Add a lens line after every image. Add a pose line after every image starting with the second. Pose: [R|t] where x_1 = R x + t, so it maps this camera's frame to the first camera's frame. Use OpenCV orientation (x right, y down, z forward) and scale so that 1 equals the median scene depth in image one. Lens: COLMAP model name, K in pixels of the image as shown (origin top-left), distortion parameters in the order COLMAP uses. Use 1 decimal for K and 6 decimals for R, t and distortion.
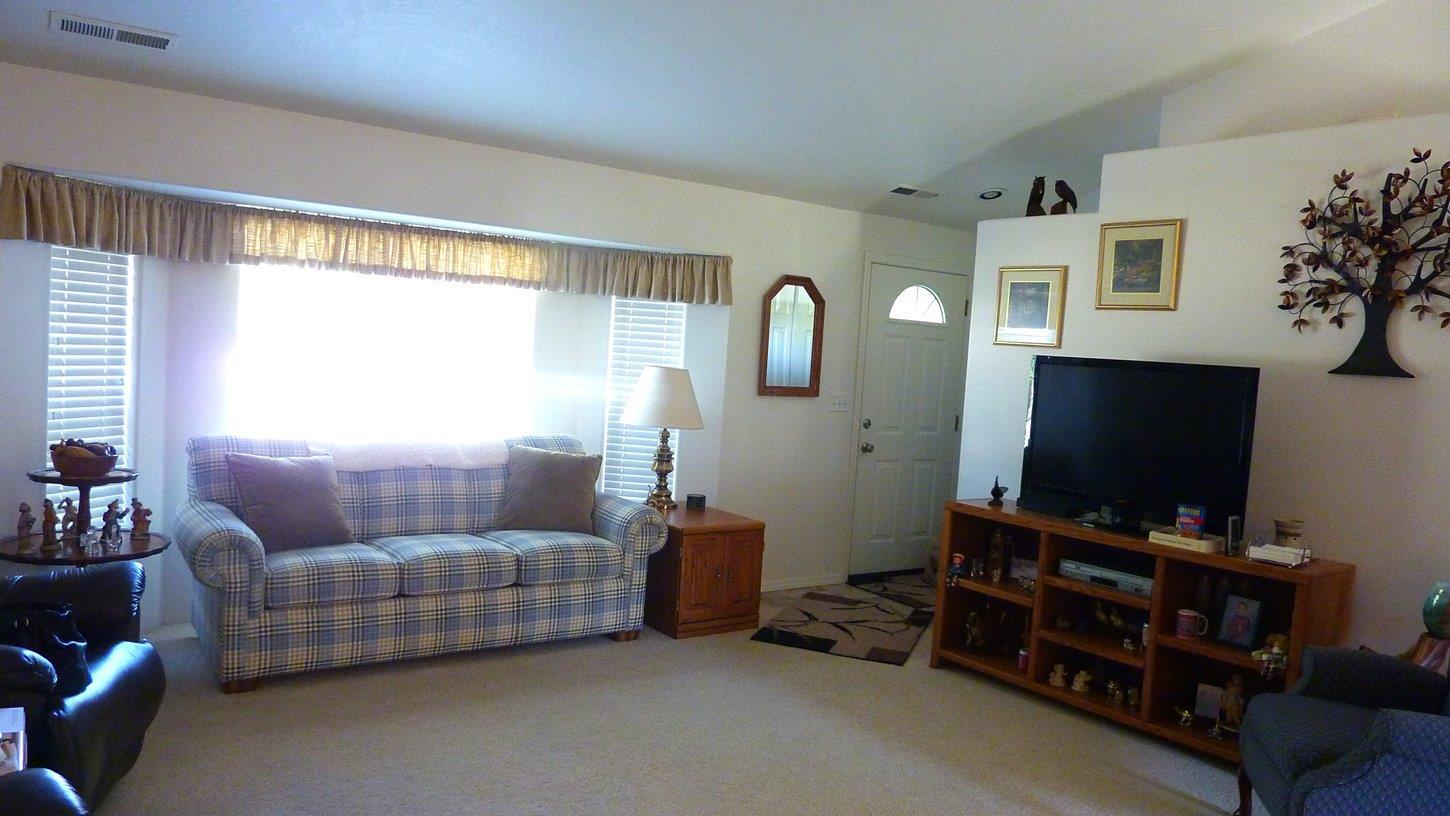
lens RADIAL K [[1024.1, 0, 725.0], [0, 1024.1, 408.0], [0, 0, 1]] dist [-0.030498, 0.001484]
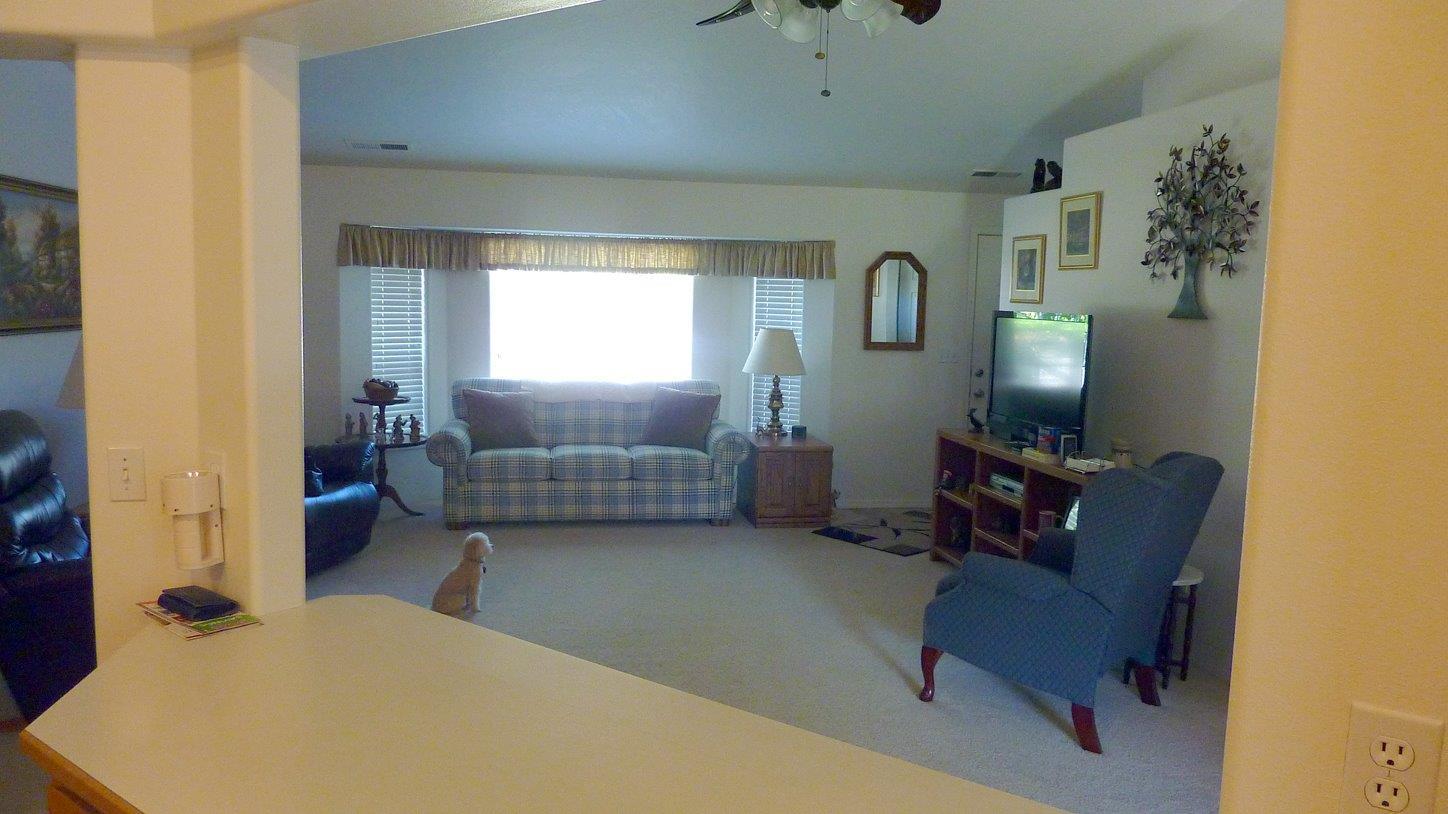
lens RADIAL K [[1031.8, 0, 724.0], [0, 1031.8, 407.0], [0, 0, 1]] dist [-0.000200, -0.000802]
pose [[0.893223, 0.007189, -0.449556, 0.556291], [0.005600, 0.999617, 0.027111, 0.027982], [0.449578, -0.026734, 0.892841, -0.257590]]
